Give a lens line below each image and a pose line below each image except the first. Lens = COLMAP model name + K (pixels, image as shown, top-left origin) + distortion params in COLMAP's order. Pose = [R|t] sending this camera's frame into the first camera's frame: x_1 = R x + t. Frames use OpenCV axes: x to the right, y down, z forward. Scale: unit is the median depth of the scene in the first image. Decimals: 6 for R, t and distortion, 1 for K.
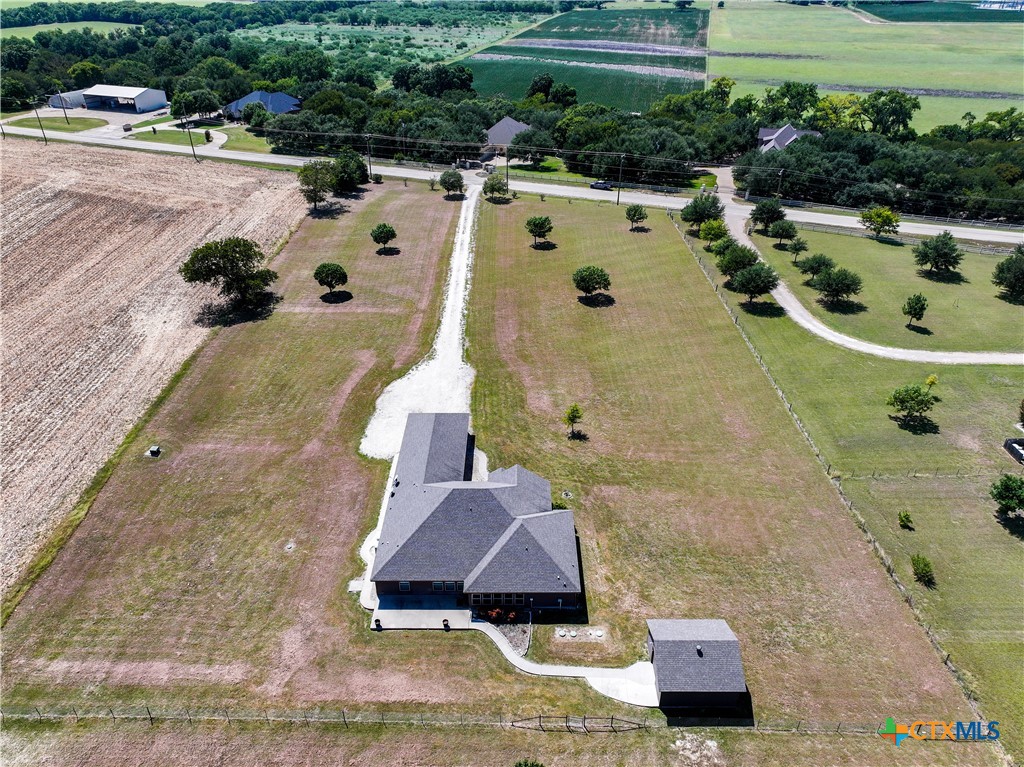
lens RADIAL K [[720.5, 0, 517.4], [0, 720.5, 383.2], [0, 0, 1]] dist [-0.000646, 0.018864]
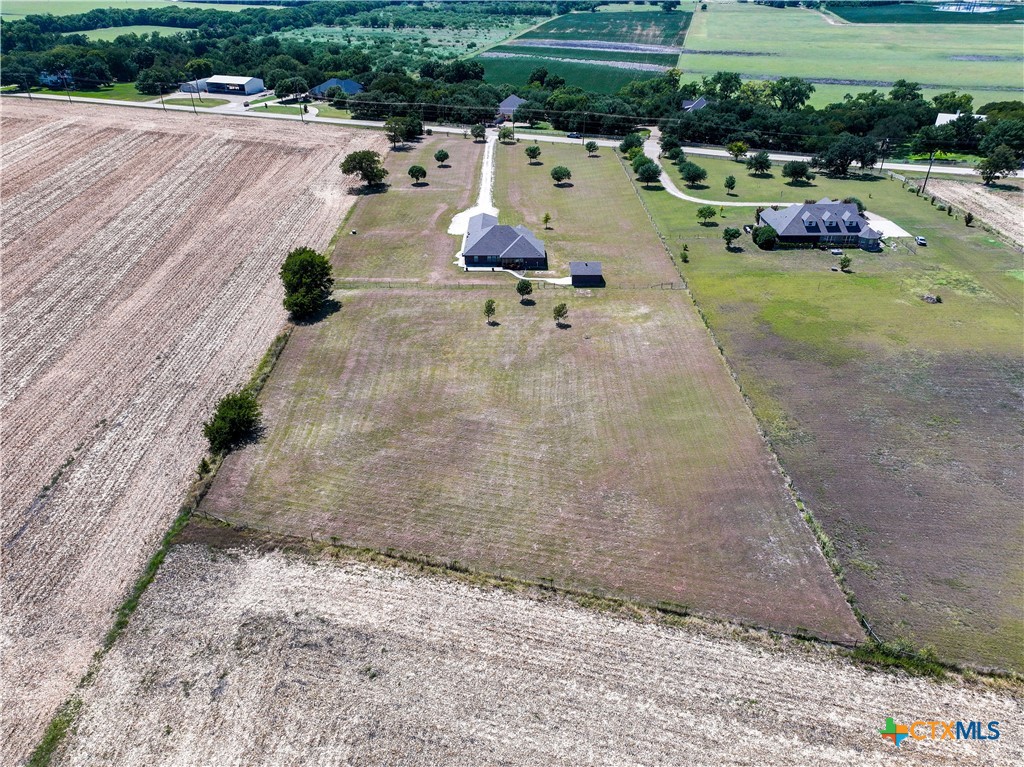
lens RADIAL K [[720.5, 0, 517.4], [0, 720.5, 383.2], [0, 0, 1]] dist [-0.000646, 0.018864]
pose [[0.999994, -0.001719, -0.003089, -0.001396], [0.001721, 0.999998, 0.000515, 0.226609], [0.003088, -0.000520, 0.999995, -0.484644]]
